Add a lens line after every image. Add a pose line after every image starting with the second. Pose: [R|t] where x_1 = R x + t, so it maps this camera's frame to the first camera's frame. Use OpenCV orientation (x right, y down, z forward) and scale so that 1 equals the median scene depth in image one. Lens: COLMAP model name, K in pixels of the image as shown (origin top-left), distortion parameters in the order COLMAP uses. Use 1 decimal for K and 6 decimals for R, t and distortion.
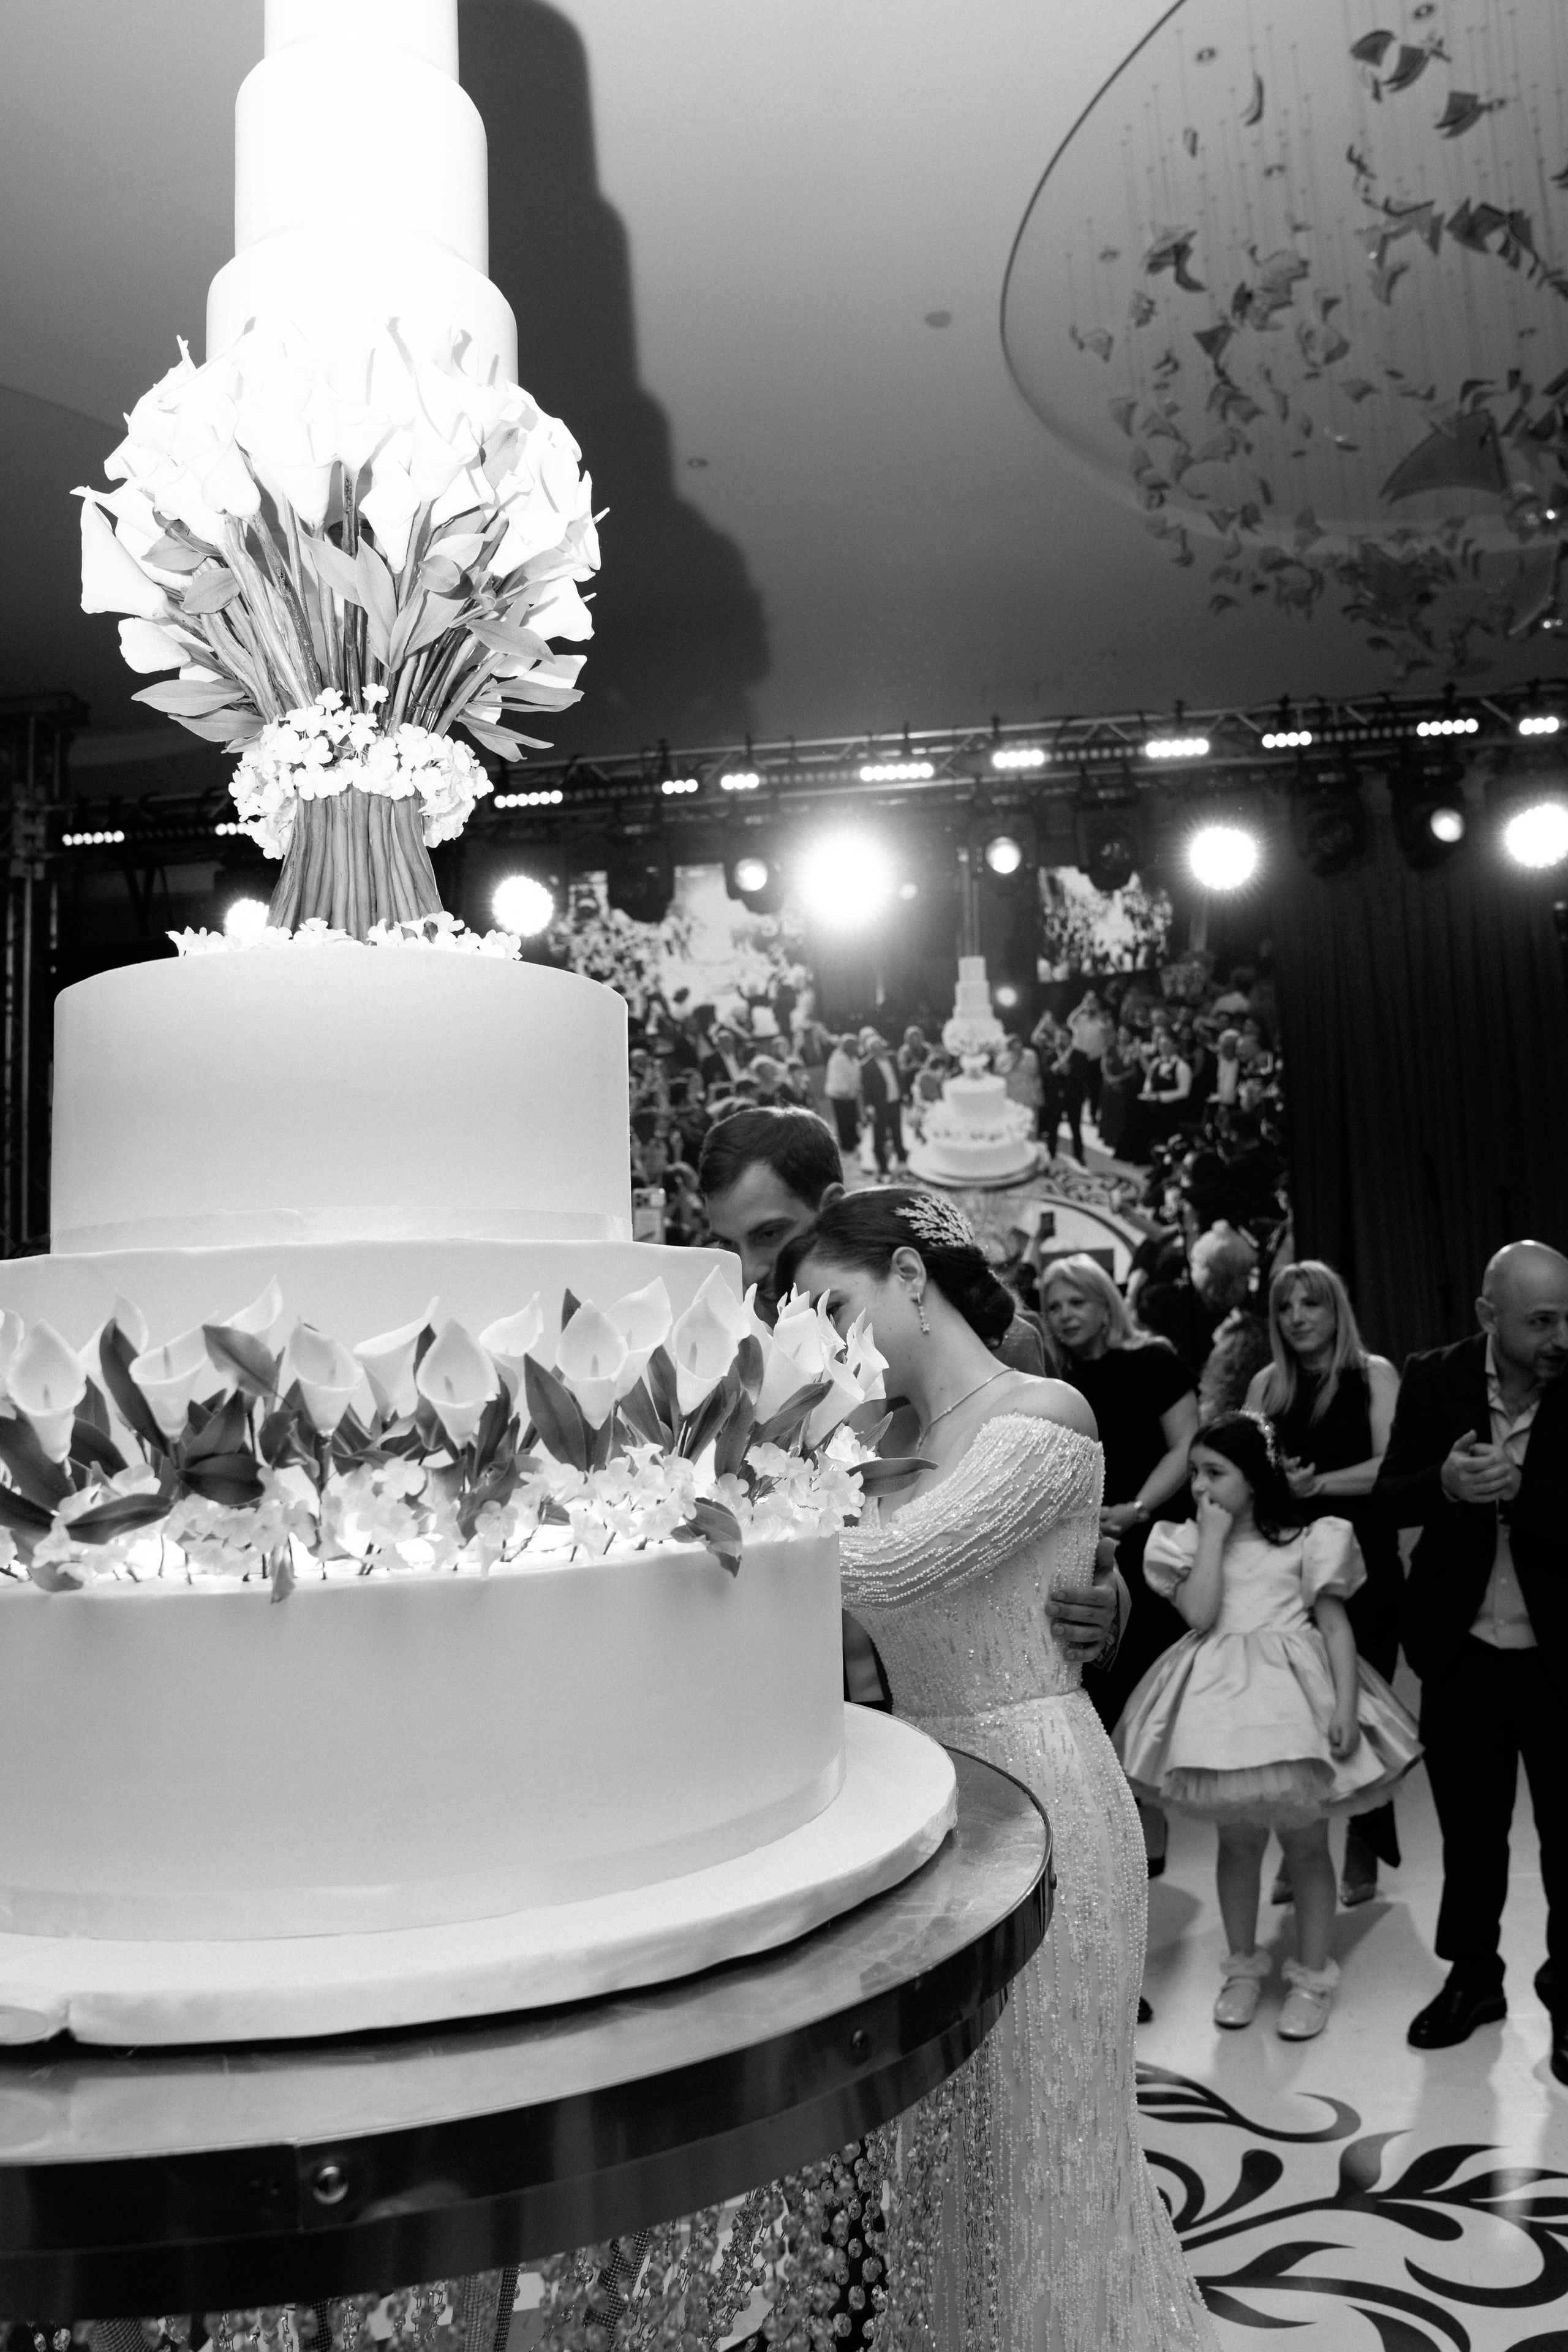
lens RADIAL K [[1694.0, 0, 775.7], [0, 1694.0, 1159.5], [0, 0, 1]] dist [-0.111398, 0.071391]
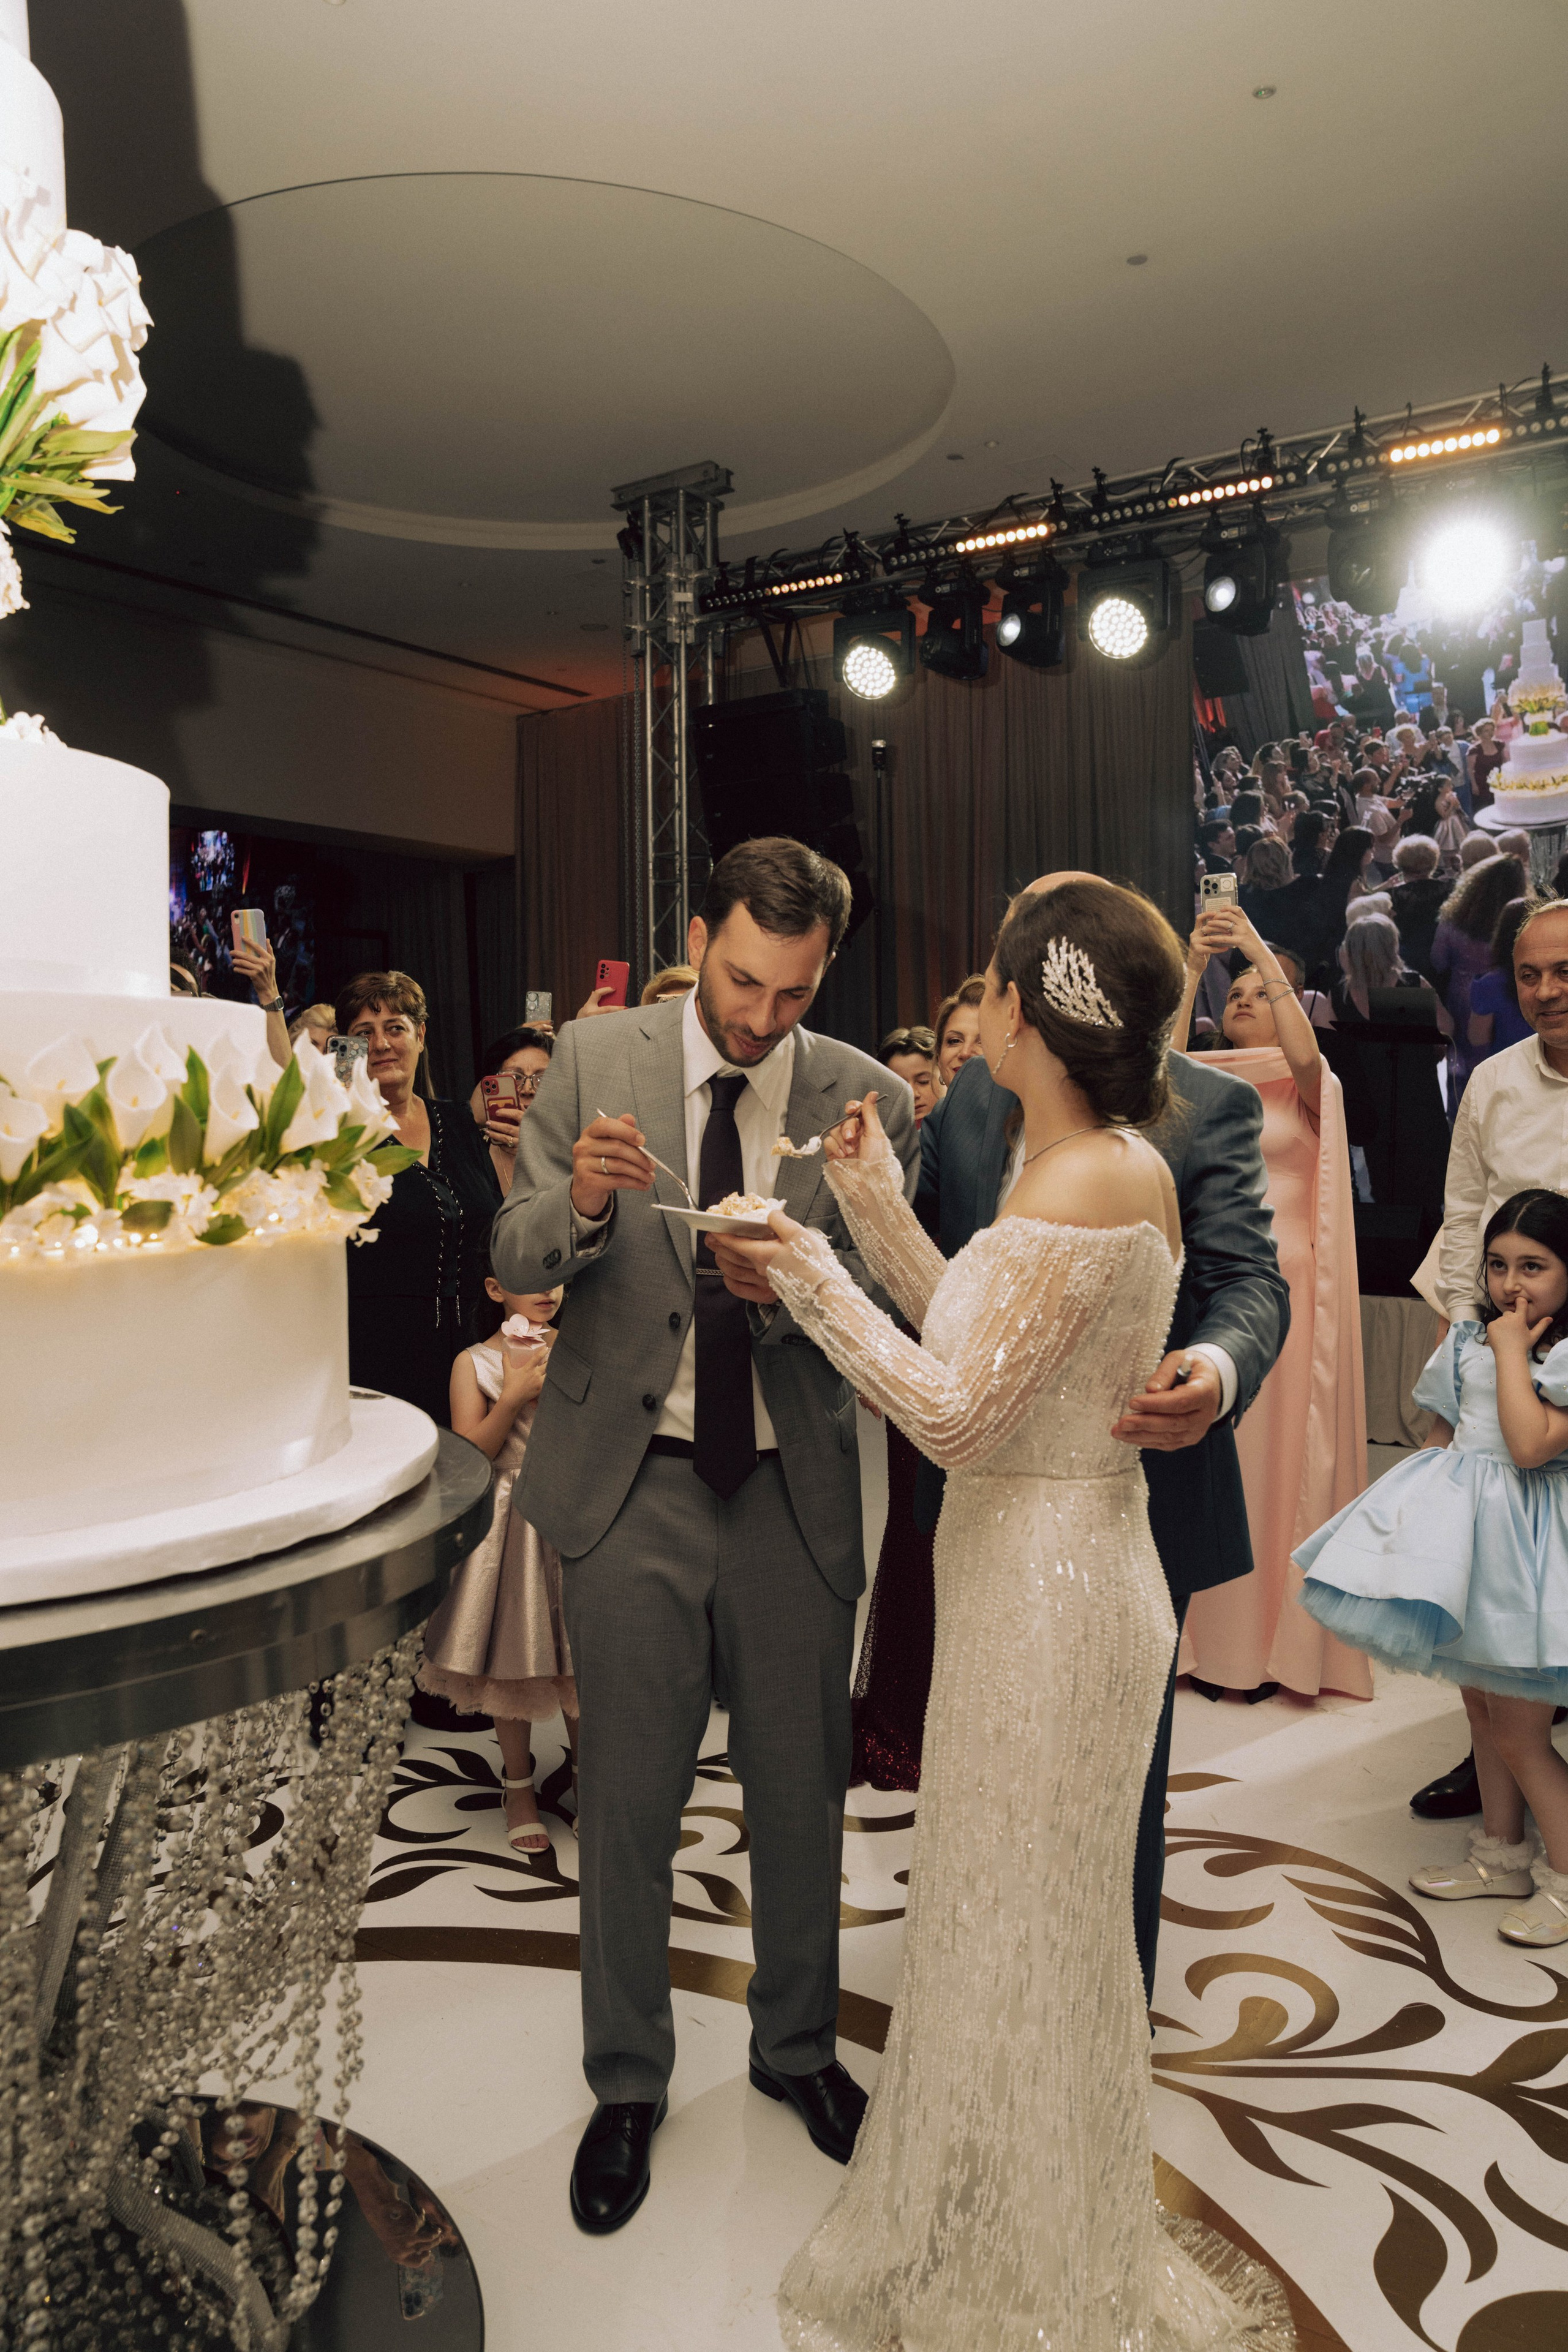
lens RADIAL K [[1639.2, 0, 789.2], [0, 1639.2, 1161.9], [0, 0, 1]] dist [-0.110564, 0.089787]
pose [[0.882414, 0.048277, -0.467991, 0.156090], [0.029073, 0.987225, 0.156659, 0.002783], [0.469575, -0.151844, 0.869737, 0.063595]]
